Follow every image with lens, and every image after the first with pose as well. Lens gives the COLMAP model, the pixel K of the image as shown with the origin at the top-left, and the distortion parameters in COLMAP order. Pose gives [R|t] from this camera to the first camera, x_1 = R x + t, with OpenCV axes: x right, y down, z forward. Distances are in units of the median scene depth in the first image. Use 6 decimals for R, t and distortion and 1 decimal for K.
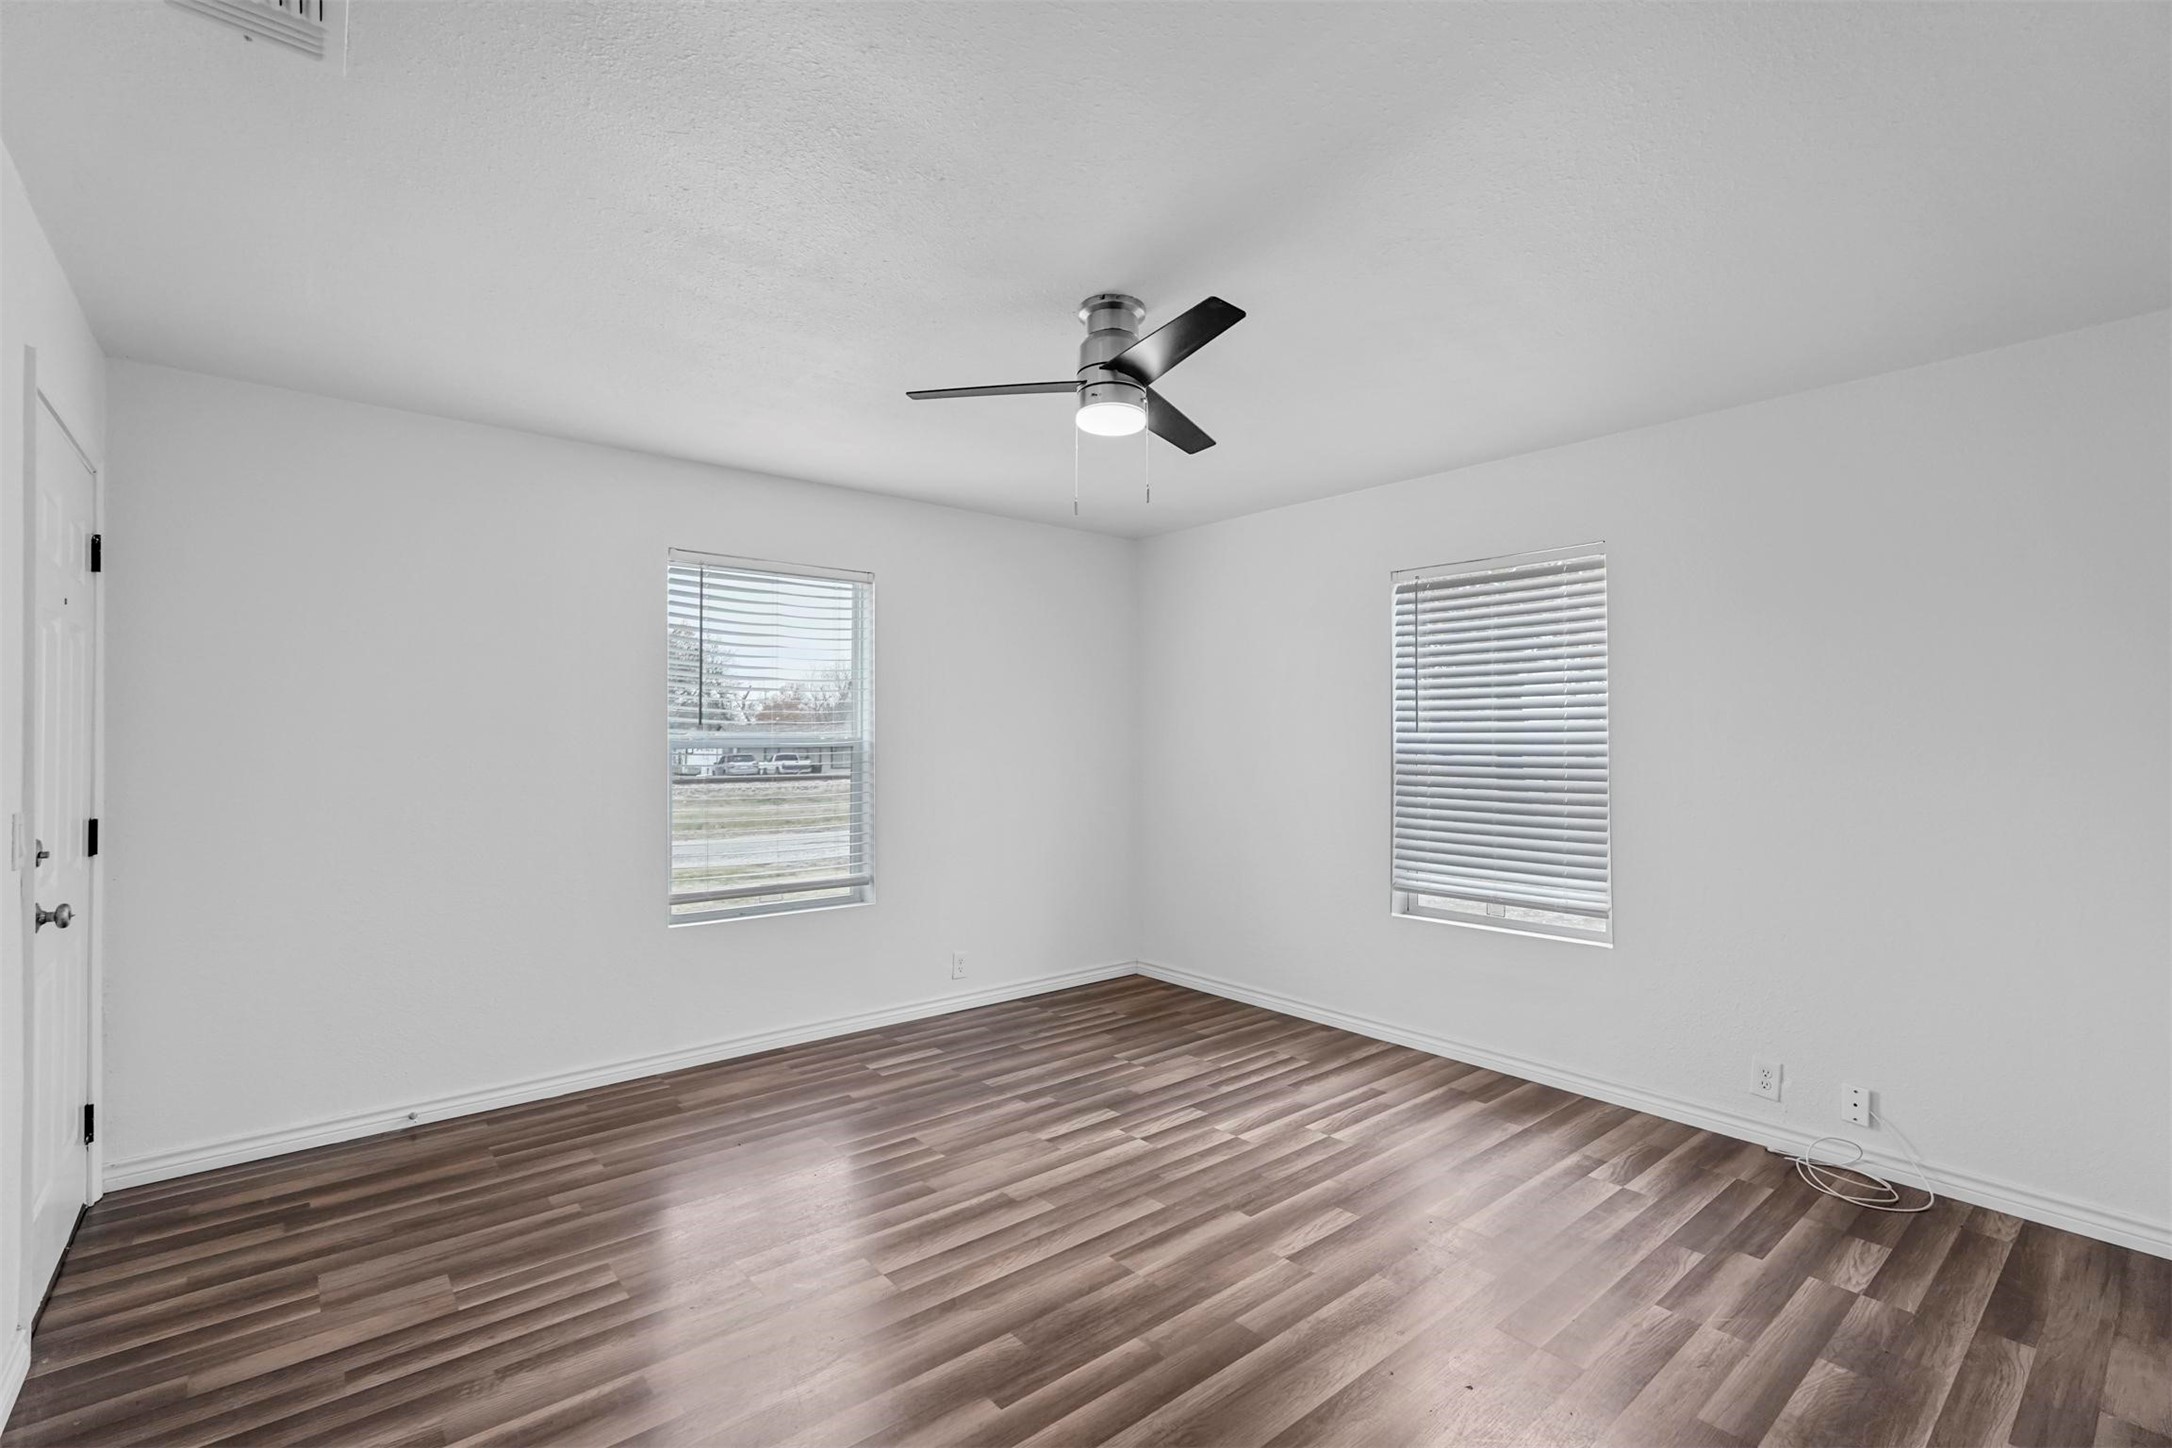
lens RADIAL K [[964.0, 0, 1083.8], [0, 964.0, 747.1], [0, 0, 1]] dist [0.002005, 0.000428]
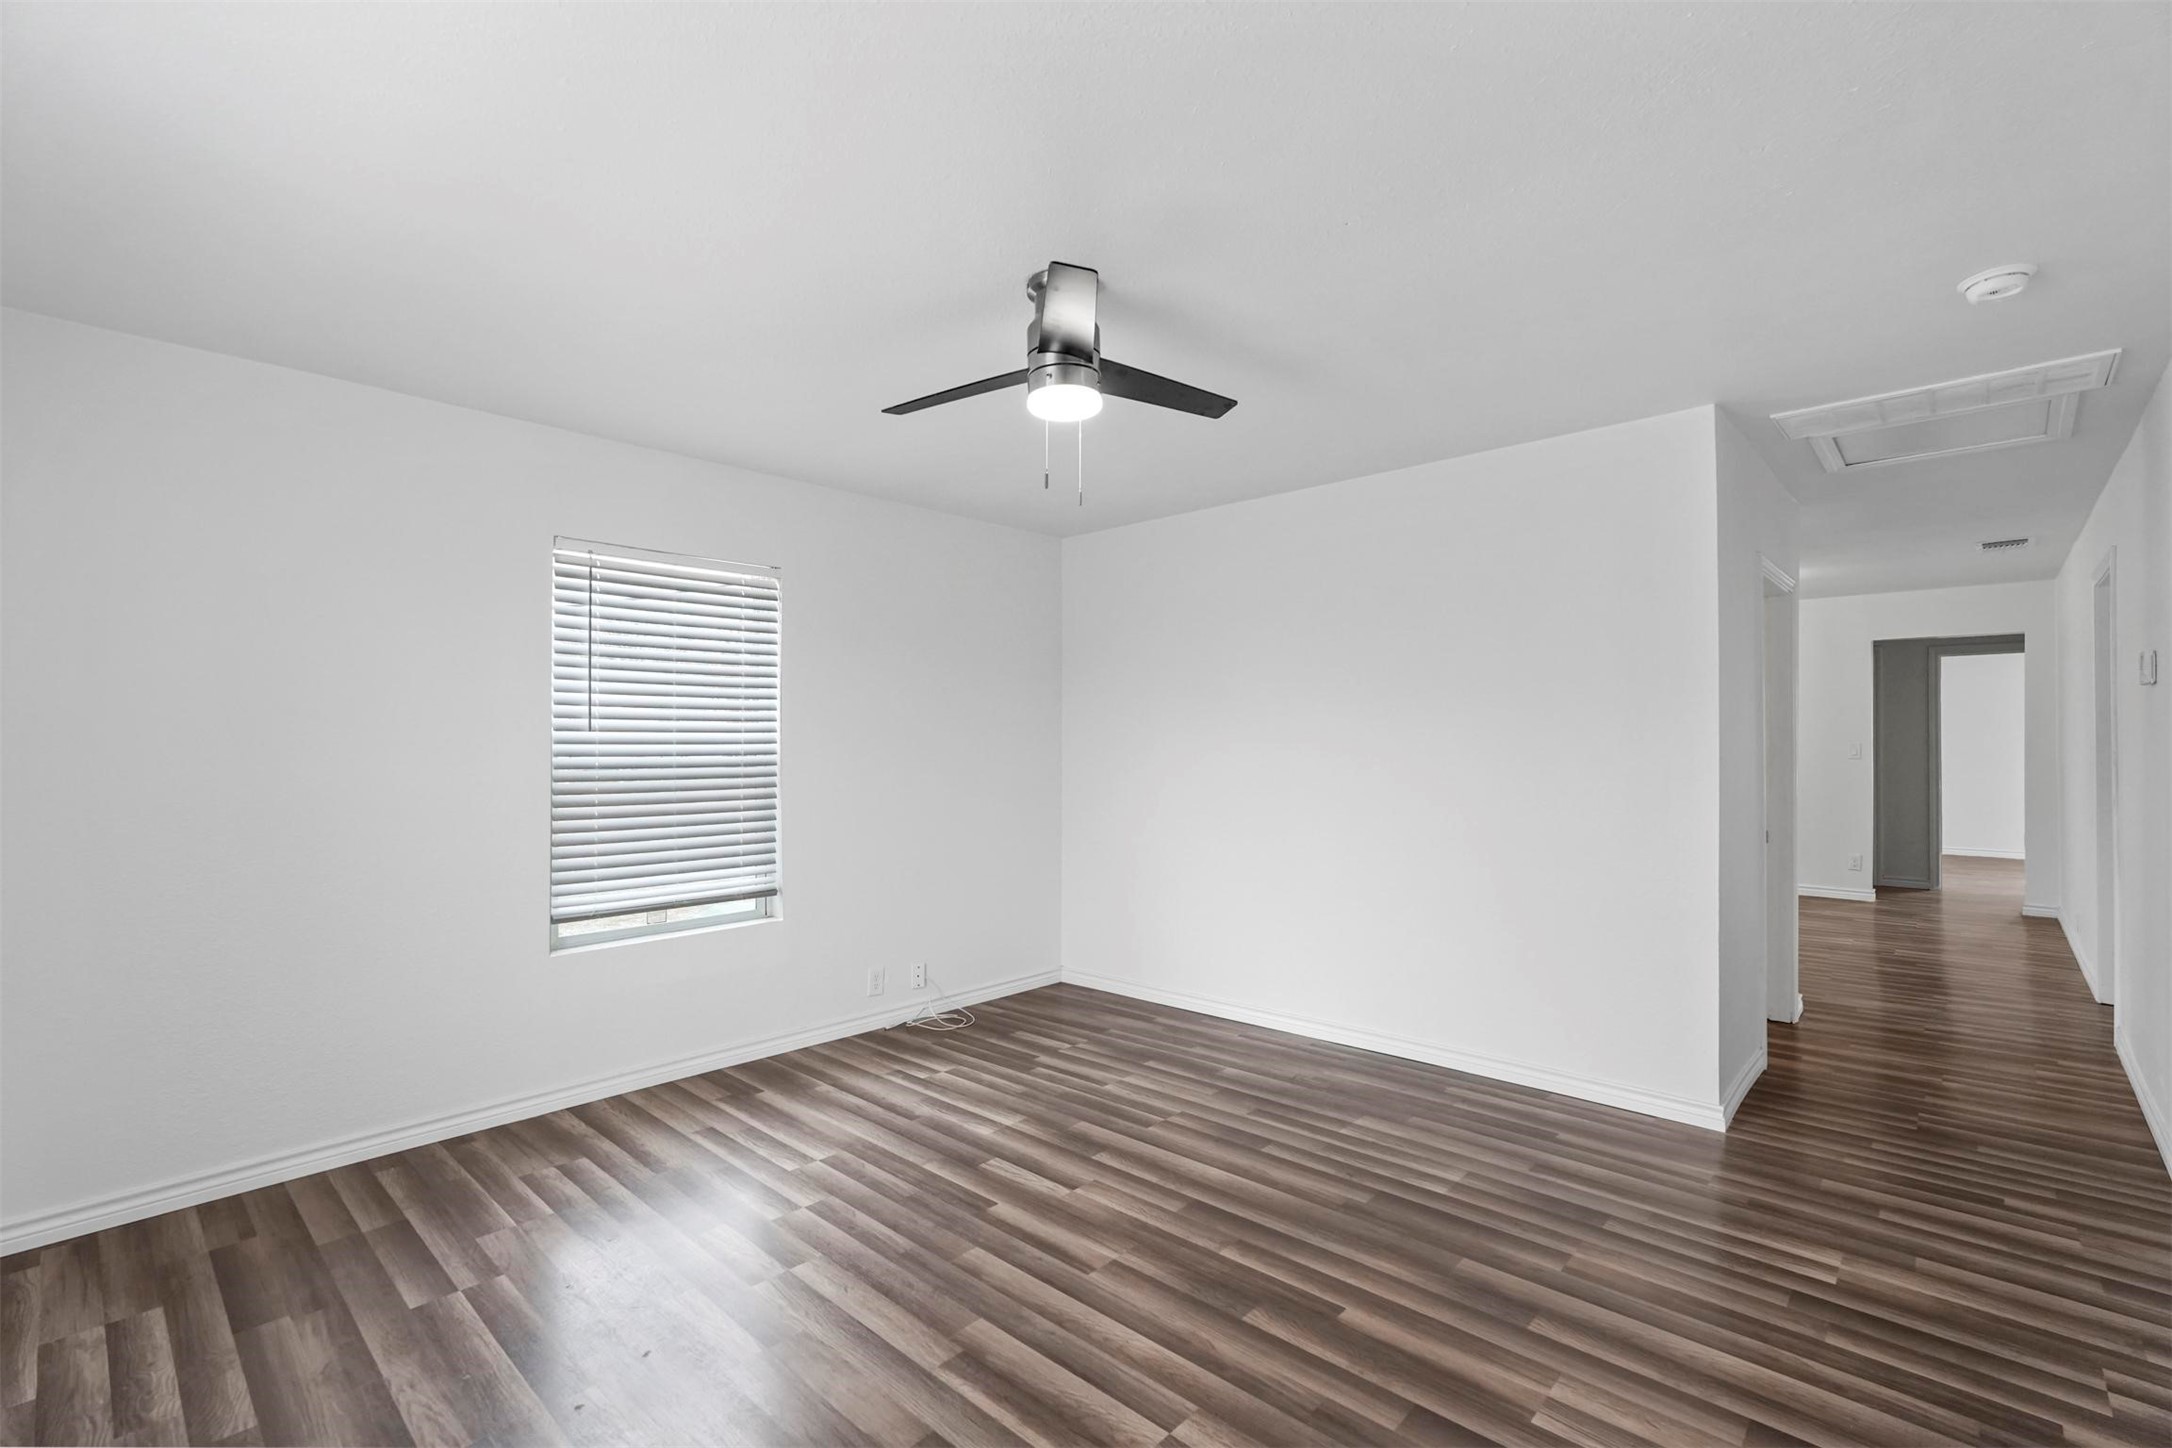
lens RADIAL K [[964.0, 0, 1083.8], [0, 964.0, 747.1], [0, 0, 1]] dist [0.002005, 0.000428]
pose [[-0.116459, -0.006047, 0.993177, -0.710525], [0.010294, 0.999920, 0.007295, -0.003602], [-0.993142, 0.011073, -0.116387, 0.853164]]
